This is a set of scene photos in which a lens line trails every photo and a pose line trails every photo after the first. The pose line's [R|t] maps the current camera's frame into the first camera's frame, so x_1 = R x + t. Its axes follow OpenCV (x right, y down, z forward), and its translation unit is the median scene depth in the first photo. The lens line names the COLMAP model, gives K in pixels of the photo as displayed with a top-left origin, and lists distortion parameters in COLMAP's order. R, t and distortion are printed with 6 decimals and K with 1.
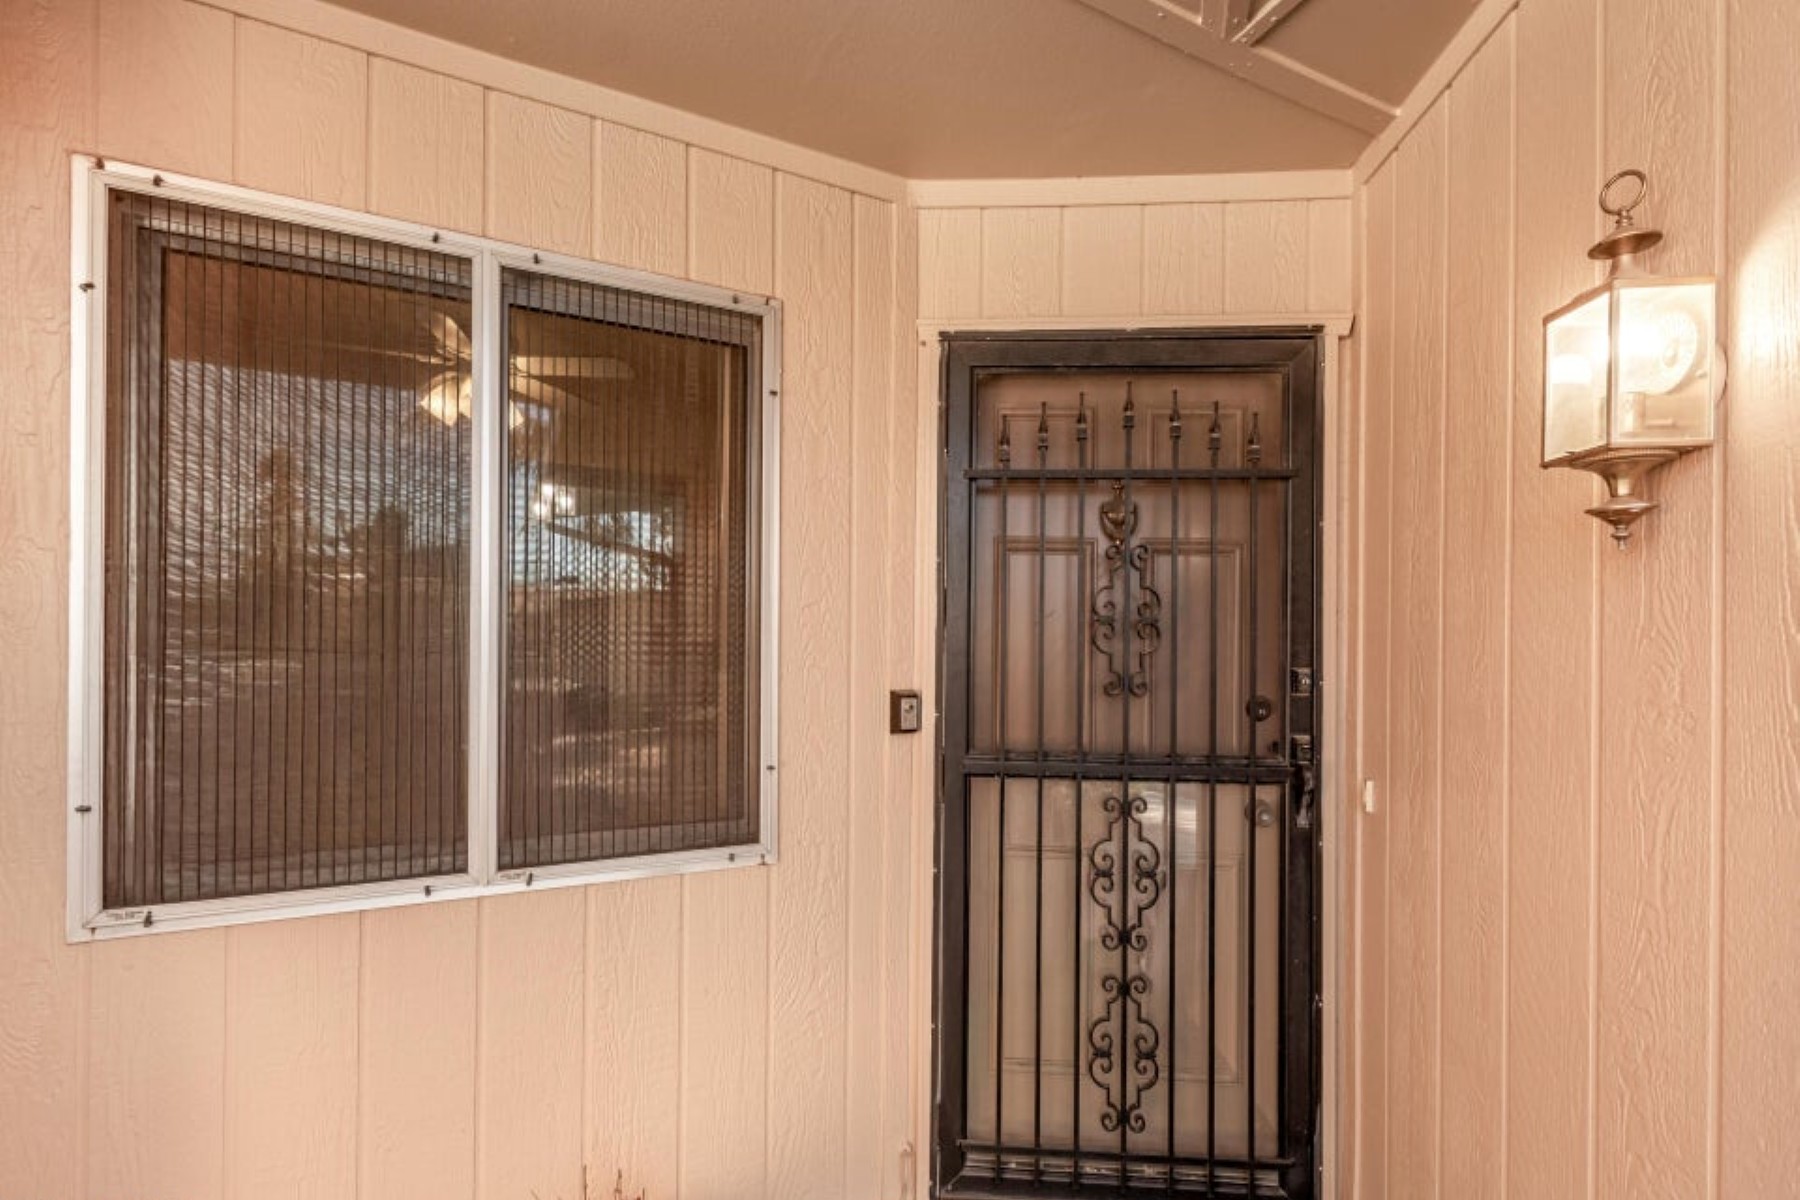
lens RADIAL K [[847.2, 0, 897.2], [0, 847.2, 657.6], [0, 0, 1]] dist [0.002439, 0.001065]
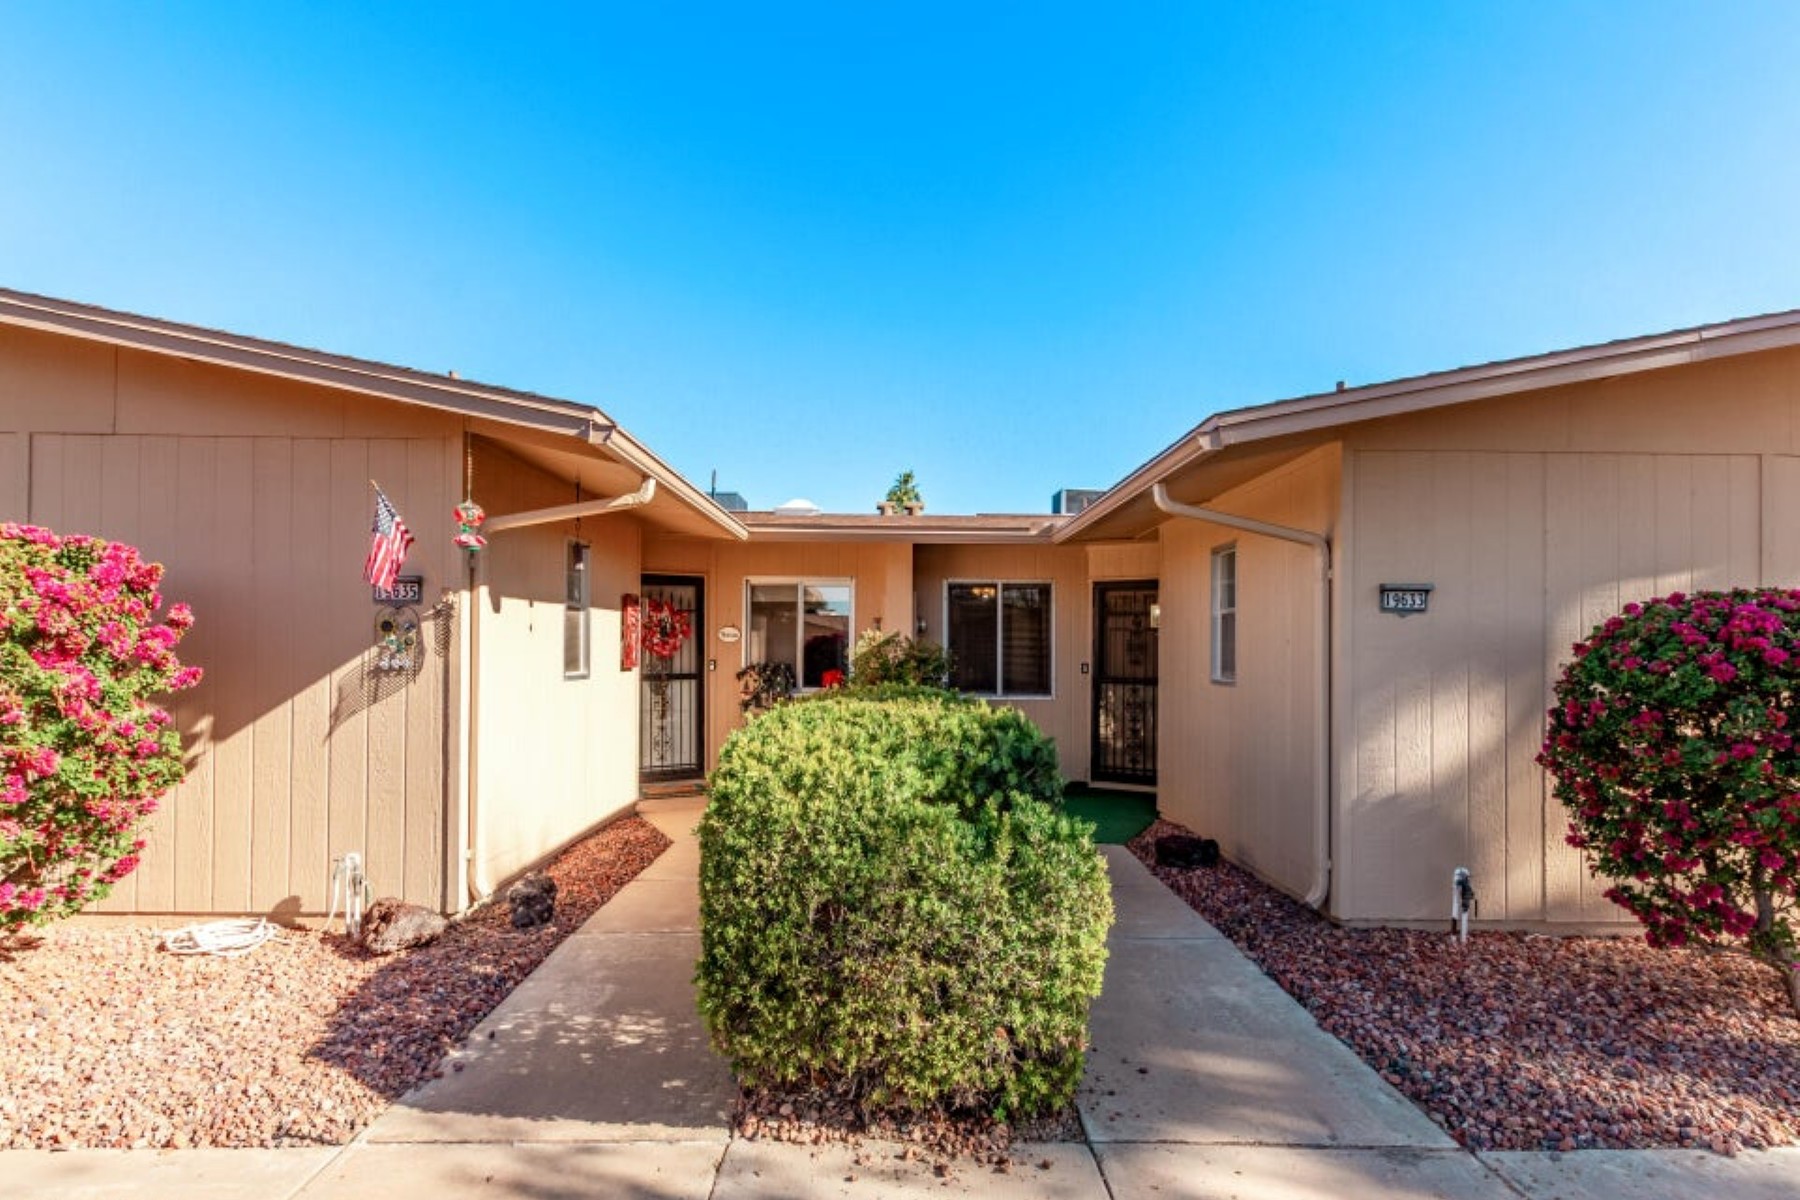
lens RADIAL K [[816.2, 0, 904.2], [0, 816.2, 646.4], [0, 0, 1]] dist [0.004056, 0.000555]
pose [[0.897464, -0.003825, -0.441071, 1.060258], [0.000841, 0.999975, -0.006962, -0.019398], [0.441087, 0.005877, 0.897445, -3.296642]]
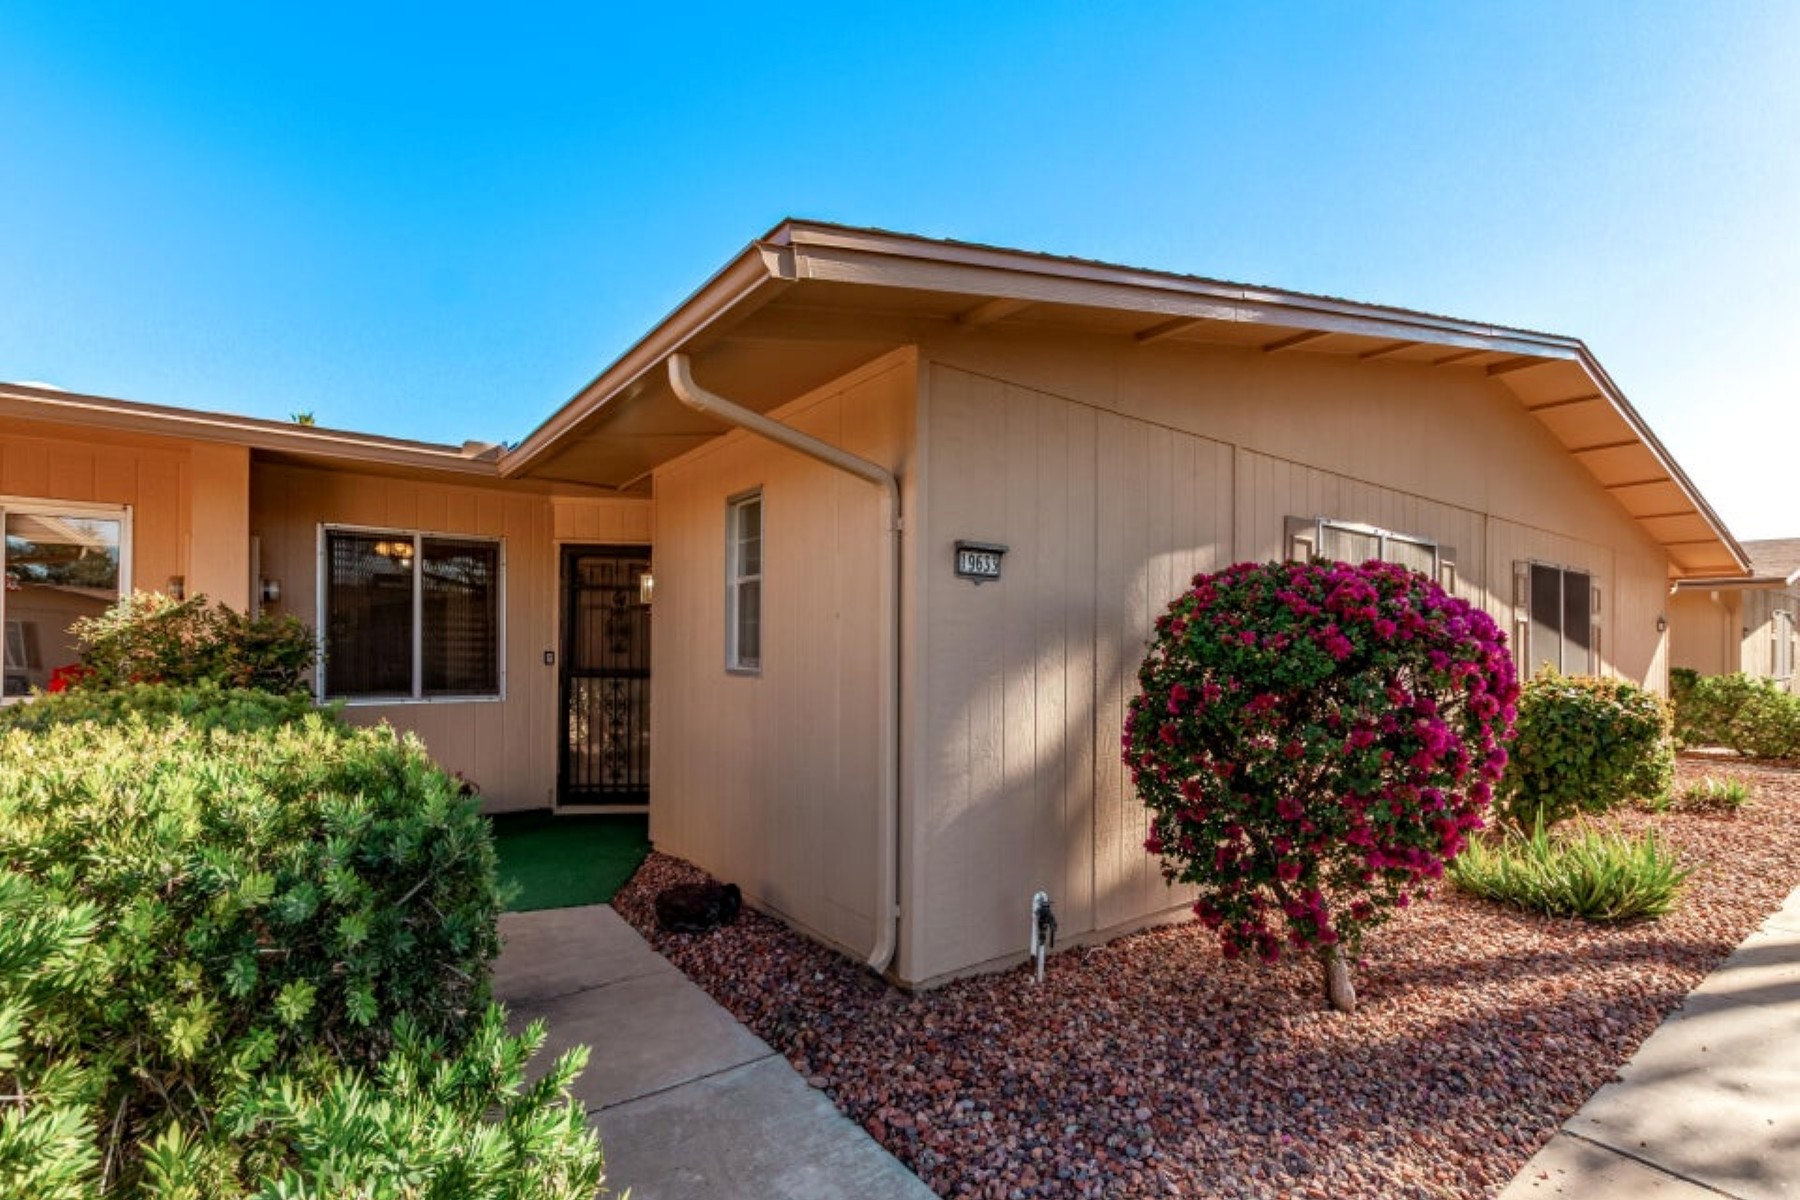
lens RADIAL K [[816.2, 0, 904.2], [0, 816.2, 646.4], [0, 0, 1]] dist [0.004056, 0.000555]
pose [[0.985114, -0.000437, 0.171902, 0.846942], [0.000097, 0.999998, 0.001983, 0.015101], [-0.171903, -0.001937, 0.985112, -2.448382]]
